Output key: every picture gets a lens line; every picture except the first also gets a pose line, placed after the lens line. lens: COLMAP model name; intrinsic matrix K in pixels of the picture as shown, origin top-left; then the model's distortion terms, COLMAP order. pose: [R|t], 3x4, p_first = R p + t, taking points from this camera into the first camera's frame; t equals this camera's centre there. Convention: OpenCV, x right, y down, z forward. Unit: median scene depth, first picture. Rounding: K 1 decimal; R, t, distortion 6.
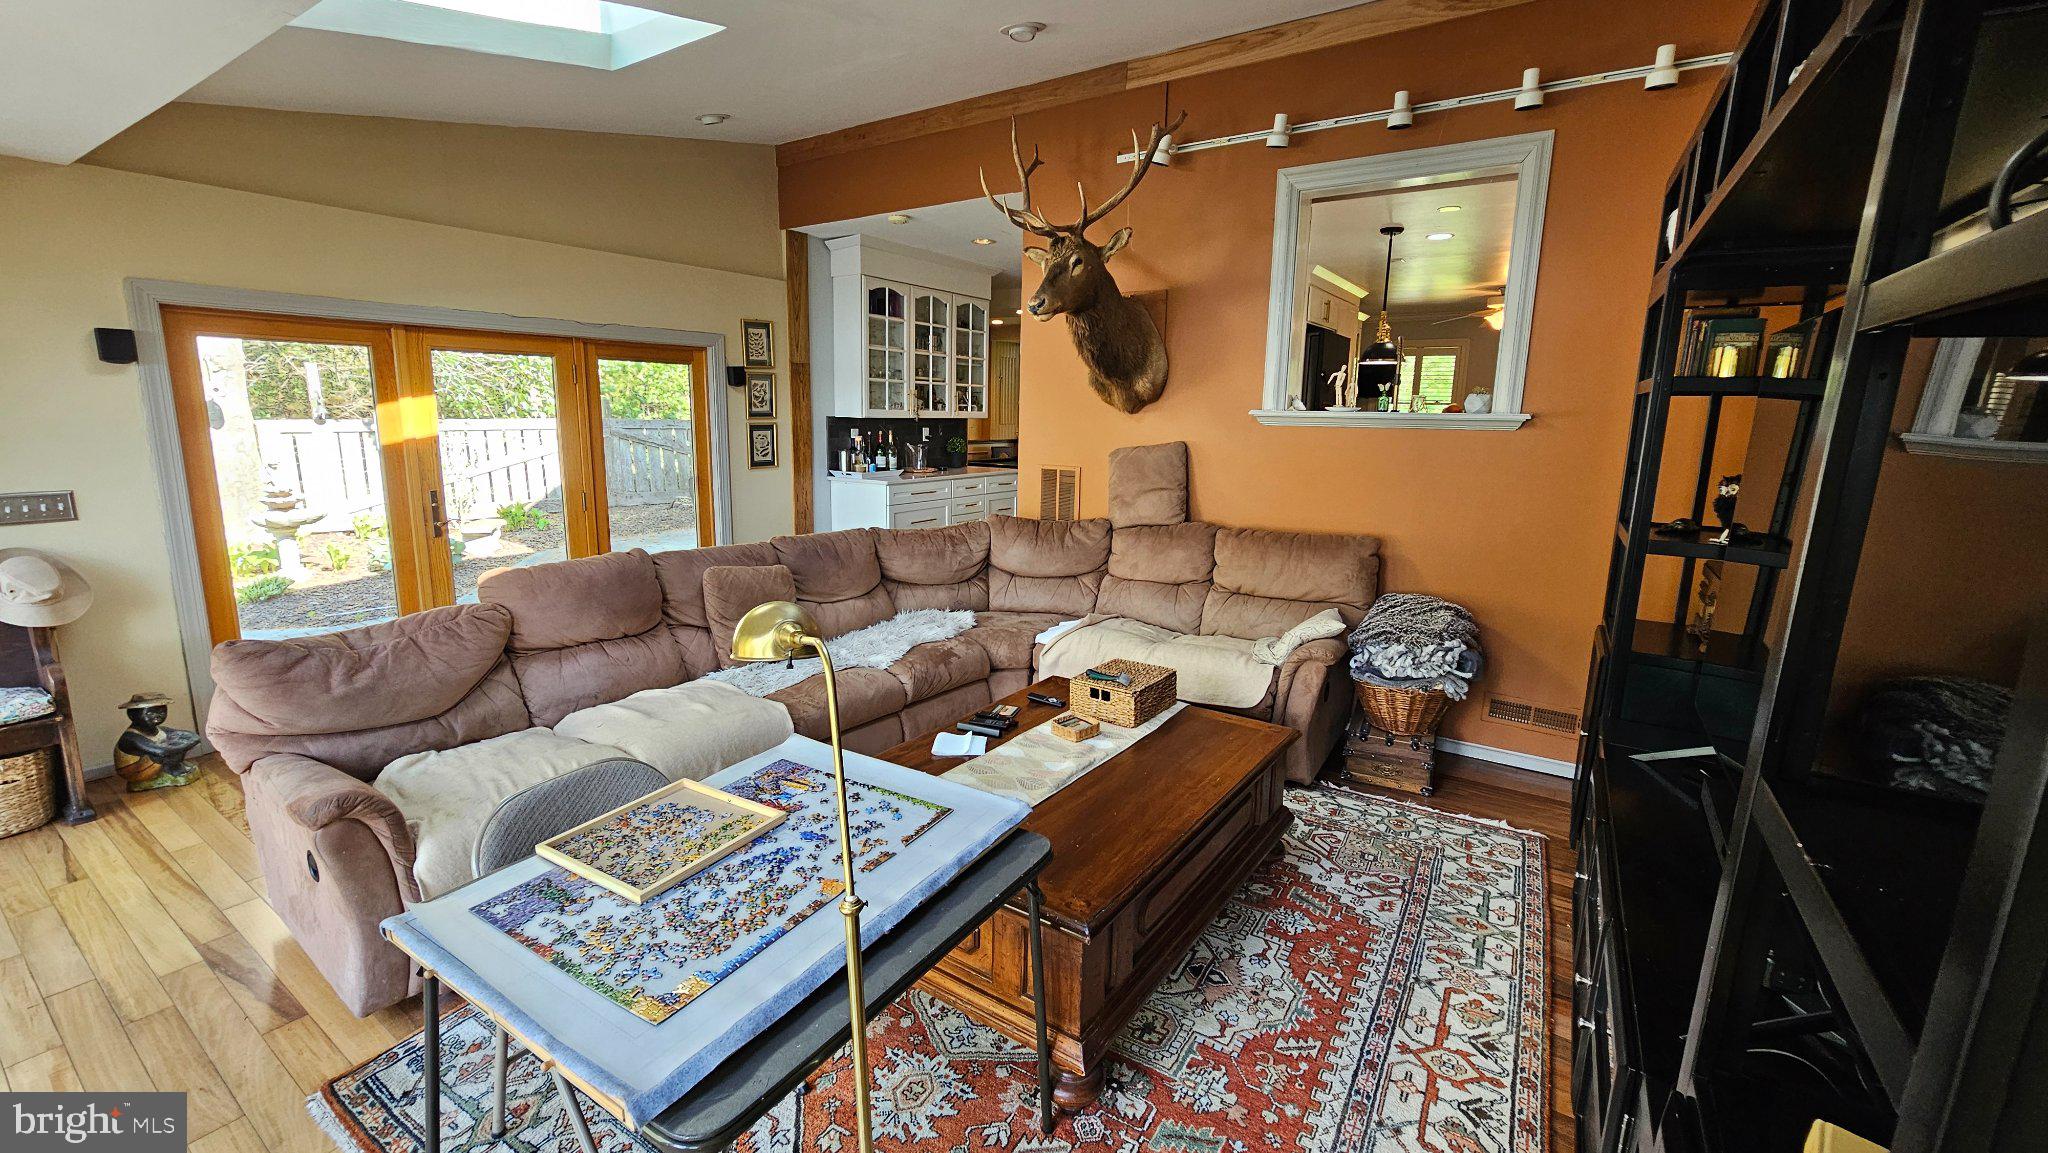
lens RADIAL K [[841.5, 0, 1020.6], [0, 841.5, 570.0], [0, 0, 1]] dist [-0.000705, -0.000382]
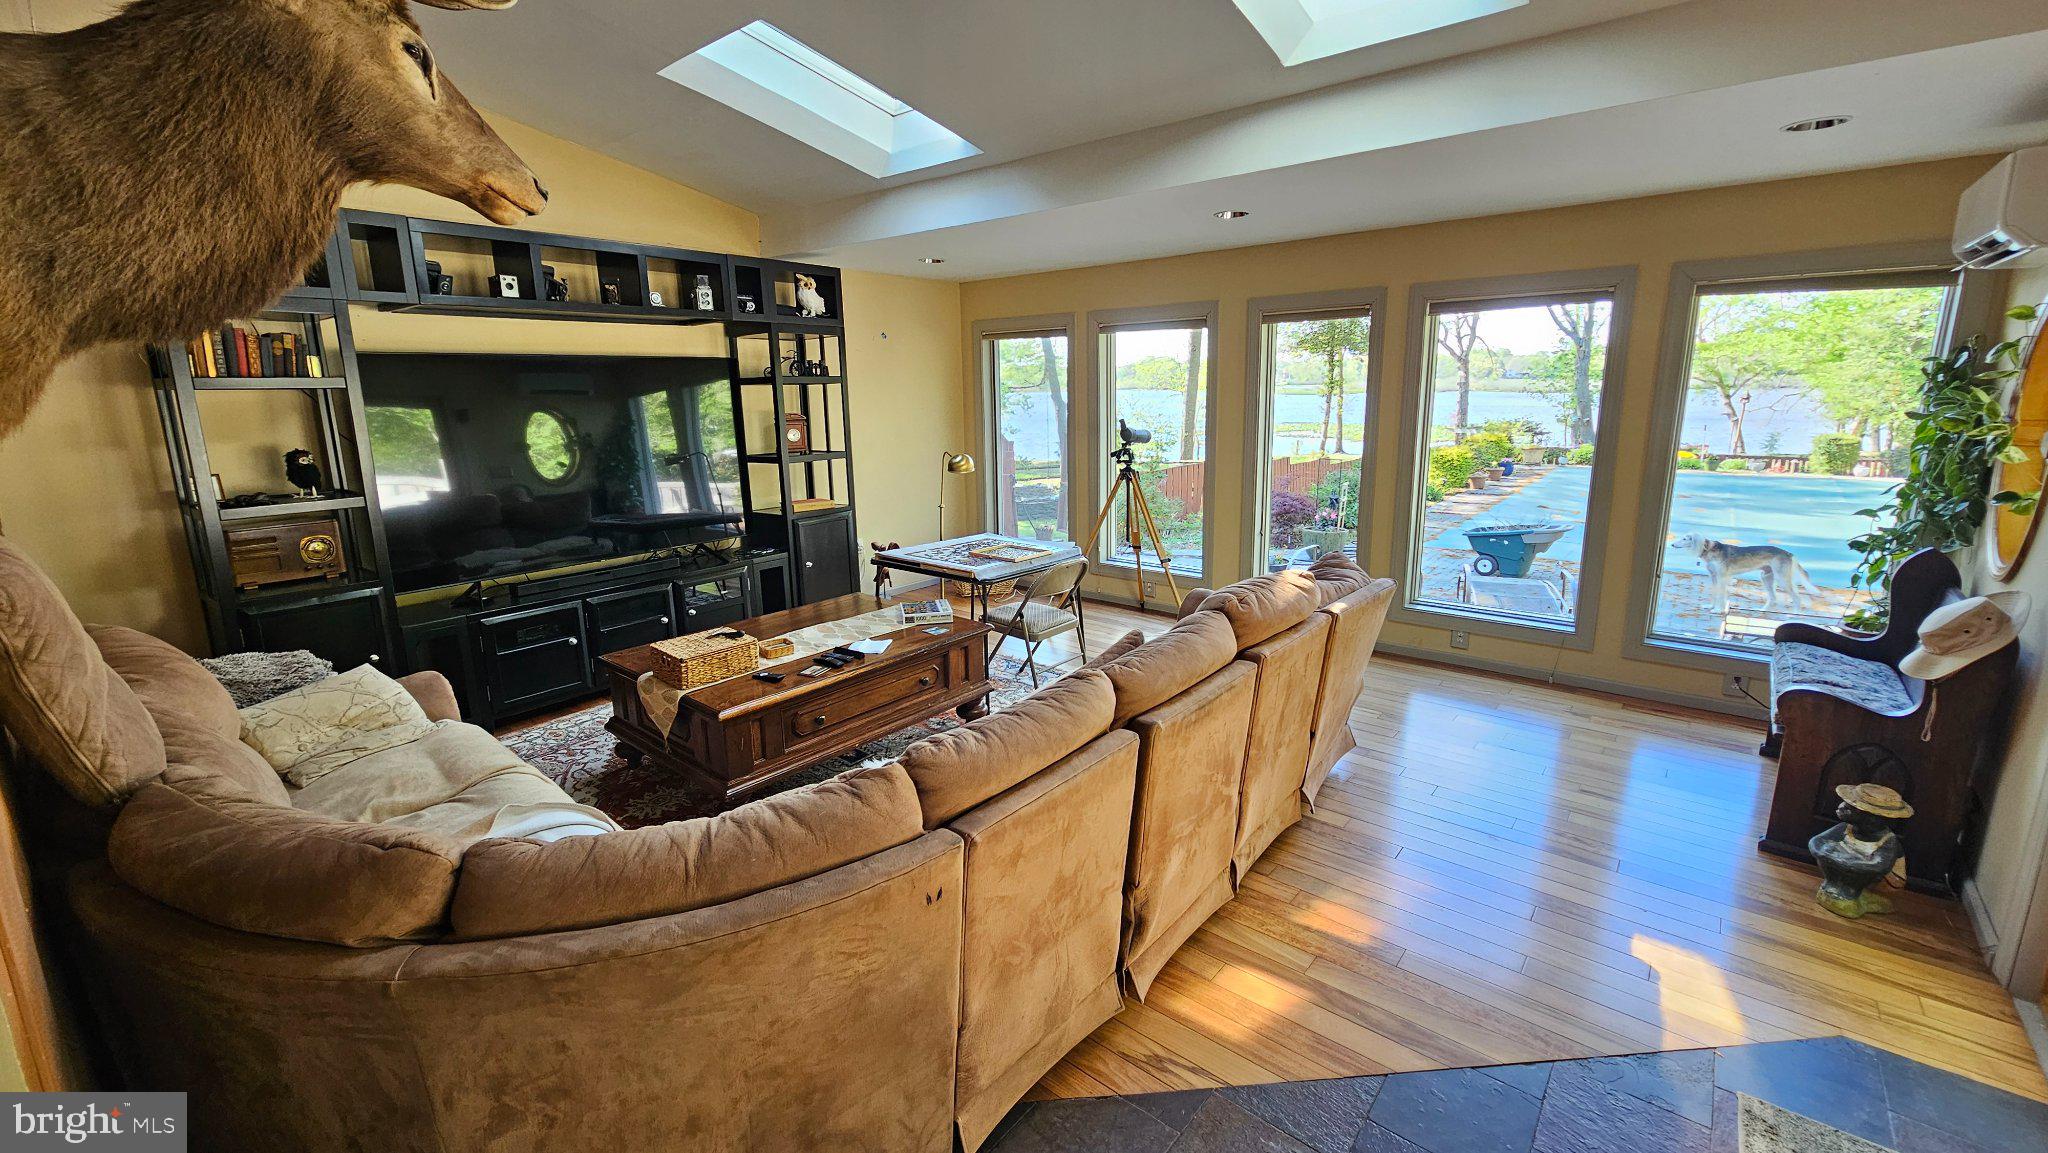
lens RADIAL K [[841.5, 0, 1020.7], [0, 841.5, 572.5], [0, 0, 1]] dist [-0.000705, -0.000382]
pose [[-0.993742, -0.027085, 0.108365, -0.453918], [0.018130, 0.918180, 0.395749, -0.431792], [-0.110218, 0.395237, -0.911943, 2.167545]]
